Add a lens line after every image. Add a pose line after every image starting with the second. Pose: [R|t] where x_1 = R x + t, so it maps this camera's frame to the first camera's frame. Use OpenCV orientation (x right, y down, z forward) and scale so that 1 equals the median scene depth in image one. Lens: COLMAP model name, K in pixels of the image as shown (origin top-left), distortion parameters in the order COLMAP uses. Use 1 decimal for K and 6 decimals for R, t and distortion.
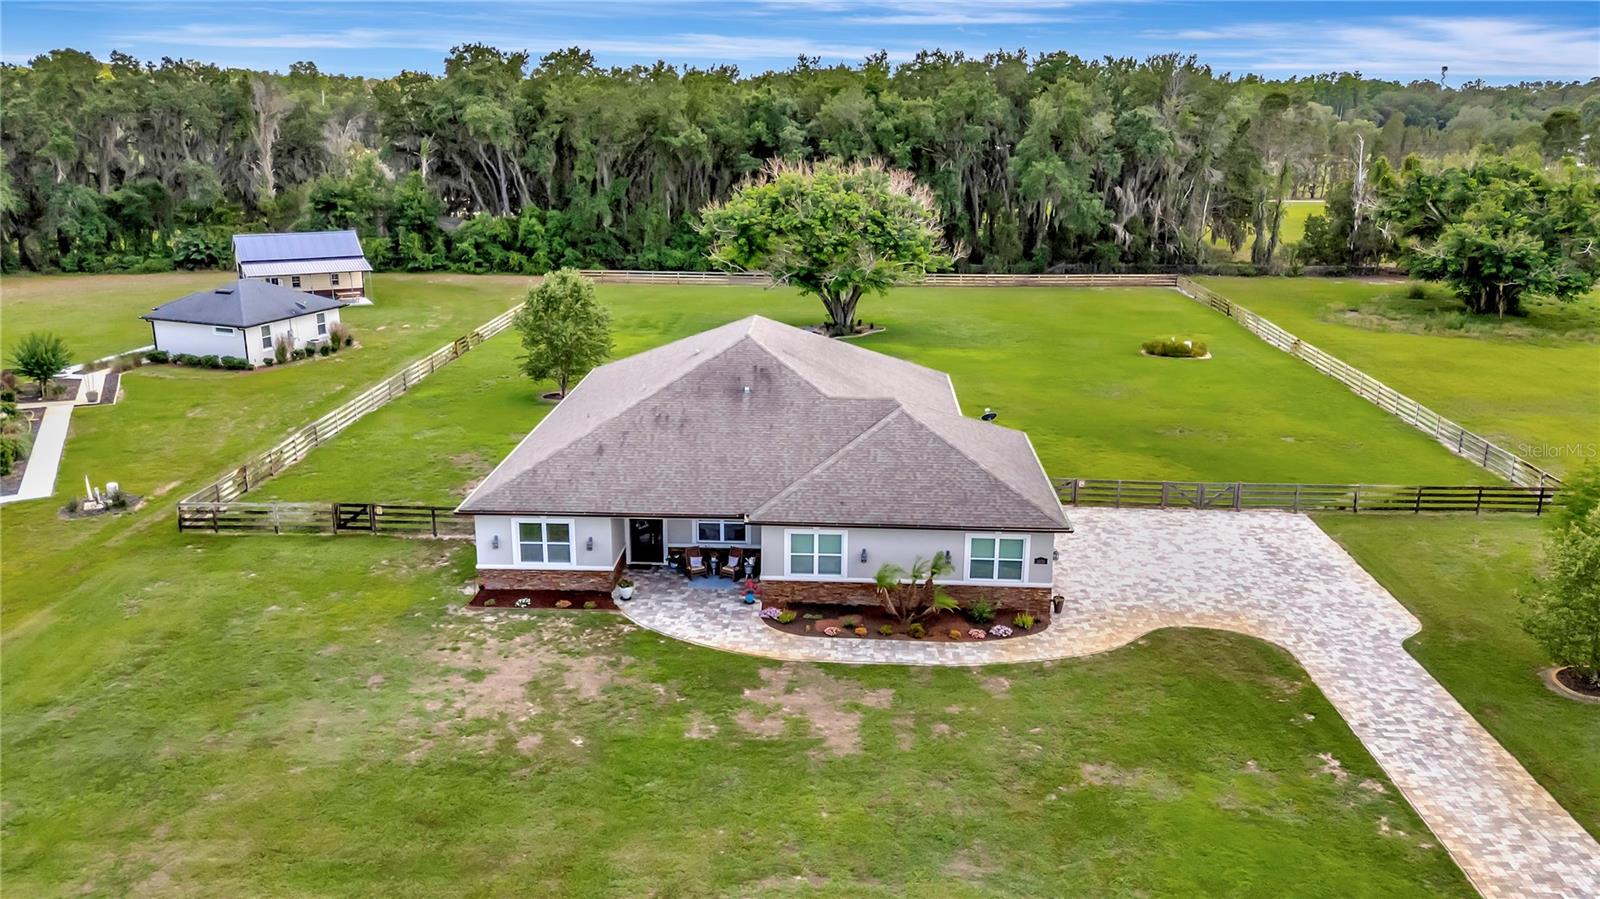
lens RADIAL K [[1216.4, 0, 809.2], [0, 1216.4, 452.2], [0, 0, 1]] dist [0.079368, -0.082258]
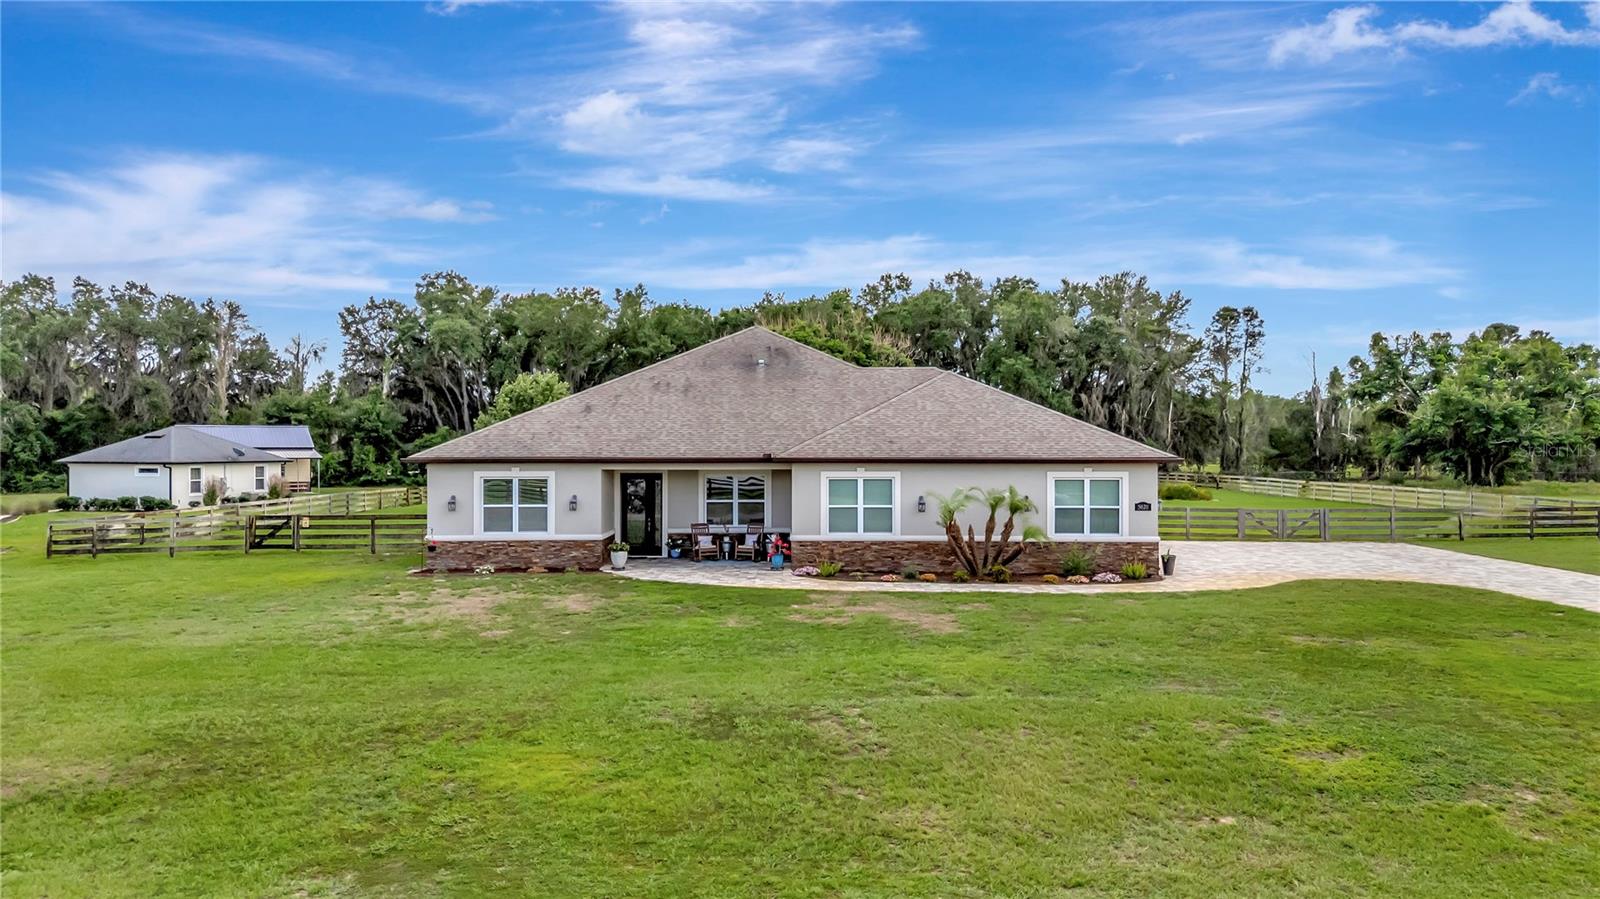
lens RADIAL K [[1175.6, 0, 806.6], [0, 1175.6, 452.6], [0, 0, 1]] dist [0.076288, -0.072059]
pose [[0.998787, -0.008264, 0.048547, -0.057056], [0.021217, 0.961845, -0.272773, 0.221997], [-0.044441, 0.273472, 0.960853, 0.216928]]
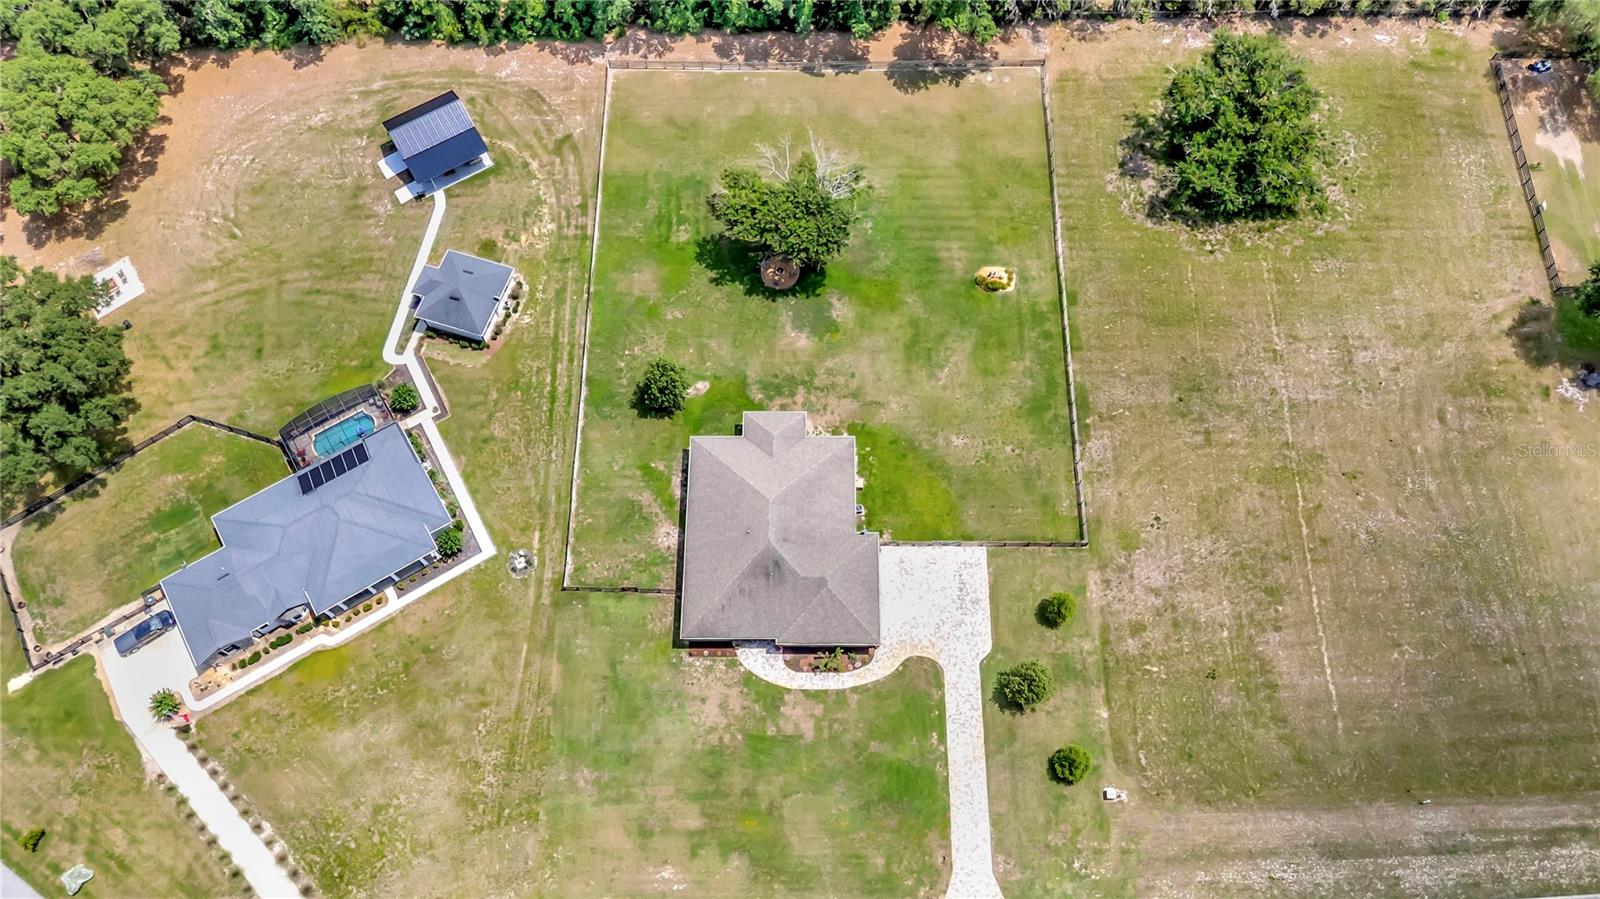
lens RADIAL K [[1175.6, 0, 806.6], [0, 1175.6, 452.6], [0, 0, 1]] dist [0.076288, -0.072059]
pose [[0.999175, -0.040019, -0.006898, 0.054474], [0.030580, 0.629711, 0.776228, -2.154707], [-0.026720, -0.775798, 0.630415, -0.428853]]
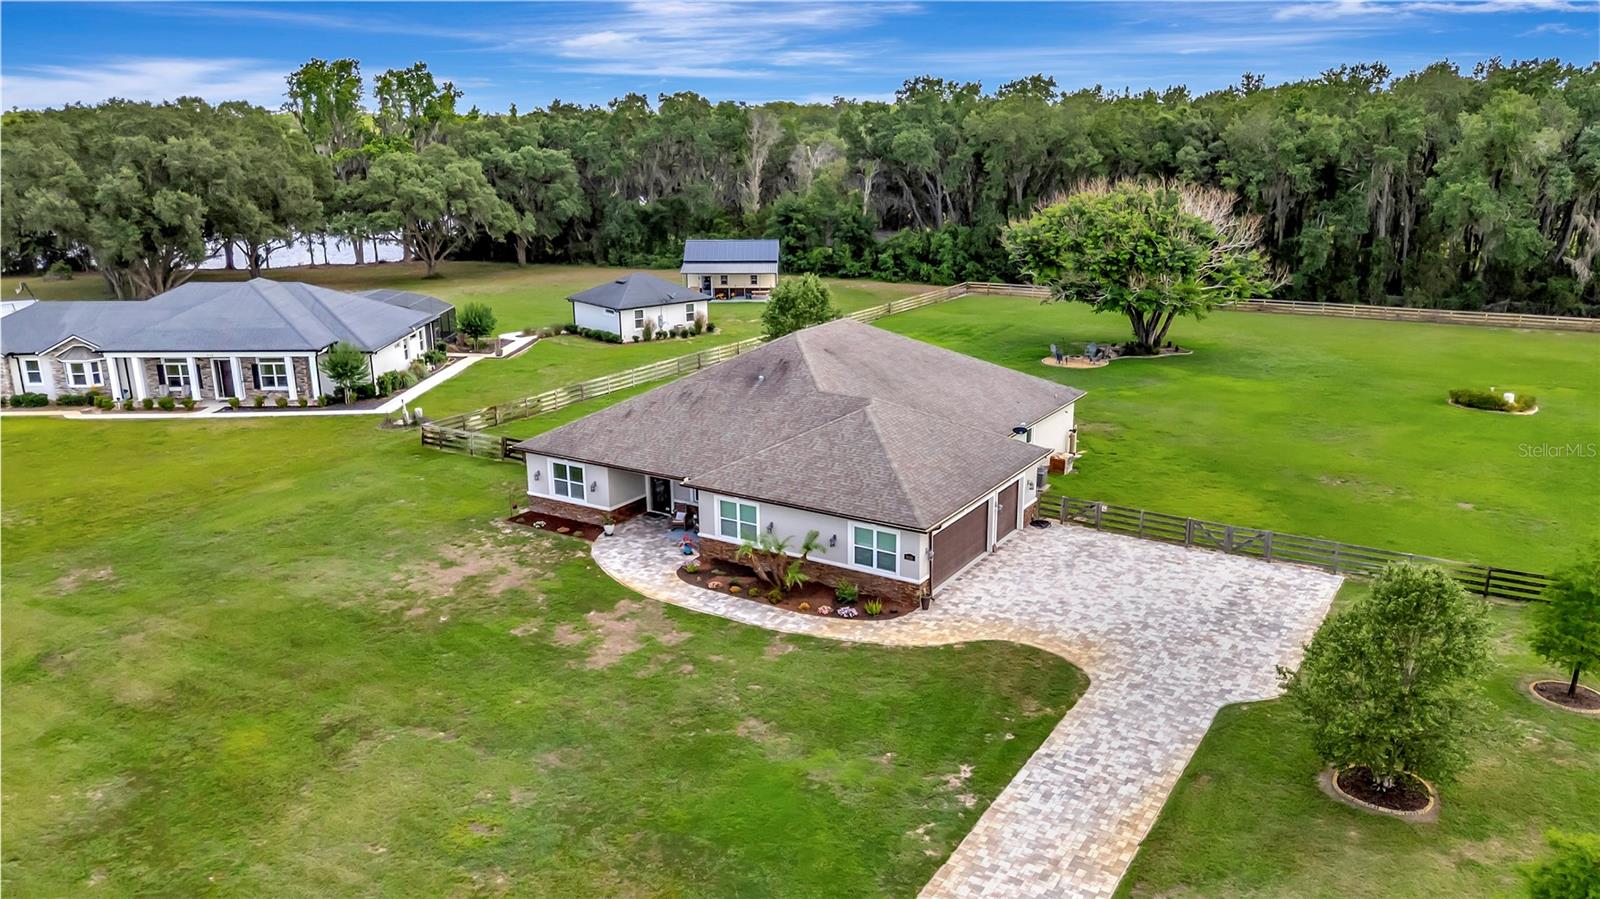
lens RADIAL K [[1175.6, 0, 806.6], [0, 1175.6, 452.6], [0, 0, 1]] dist [0.076288, -0.072059]
pose [[0.868259, 0.120338, -0.481295, 0.503637], [-0.124664, 0.991930, 0.023117, -0.011786], [0.480193, 0.039929, 0.876254, 0.047282]]
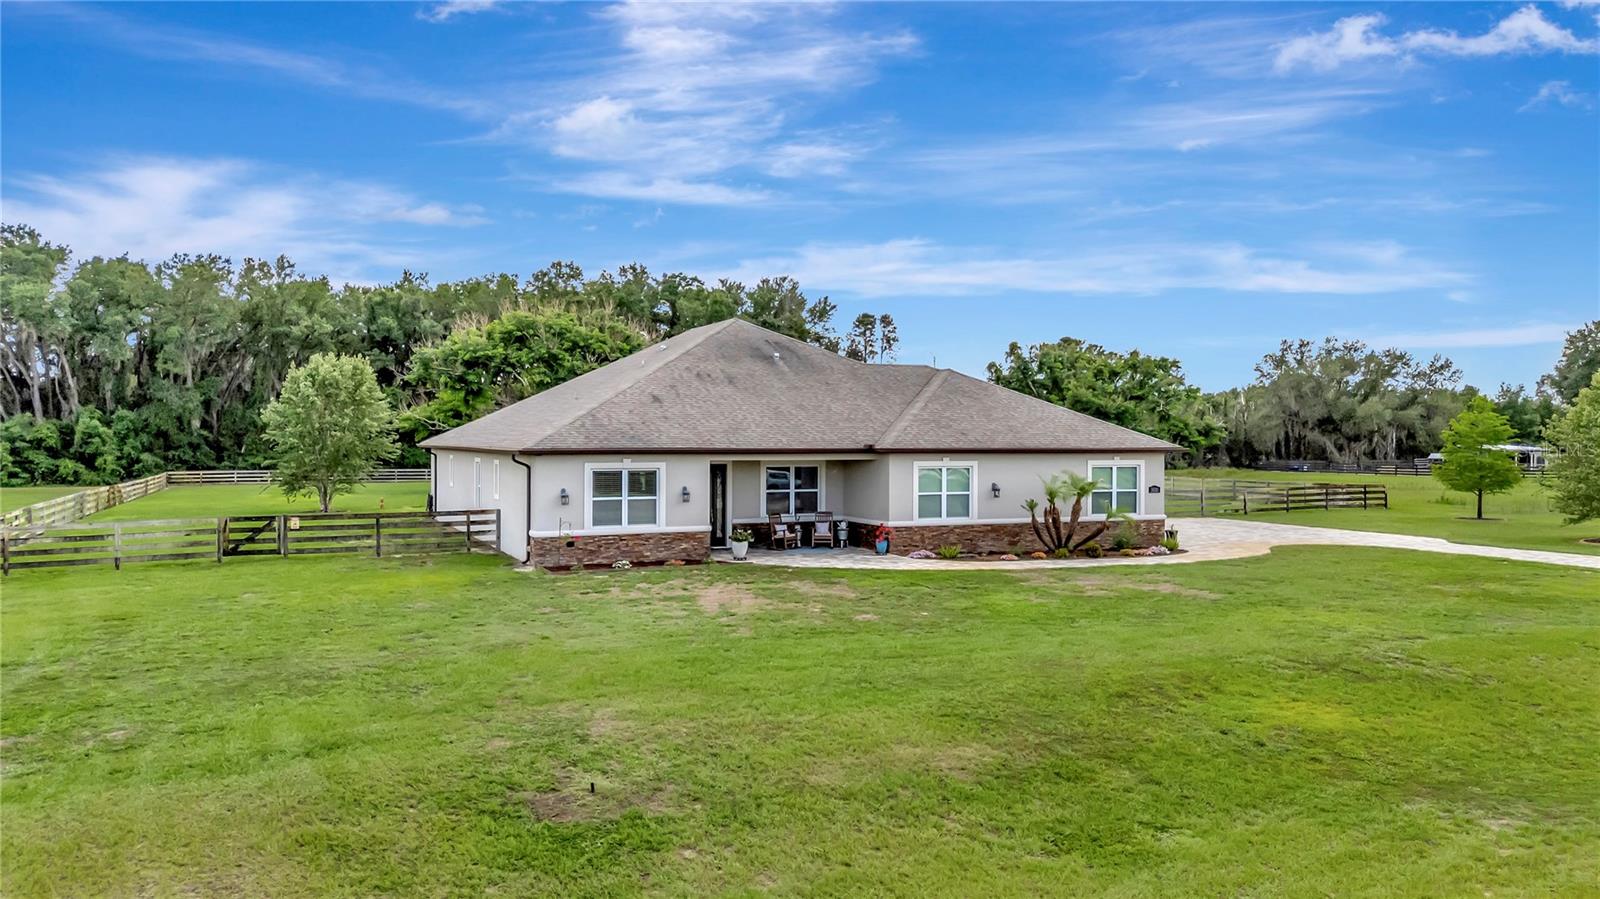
lens RADIAL K [[1175.6, 0, 806.6], [0, 1175.6, 452.6], [0, 0, 1]] dist [0.076288, -0.072059]
pose [[0.896480, -0.011038, 0.442947, -0.385266], [0.128413, 0.963257, -0.235892, 0.205745], [-0.424069, 0.268353, 0.864958, 0.268799]]
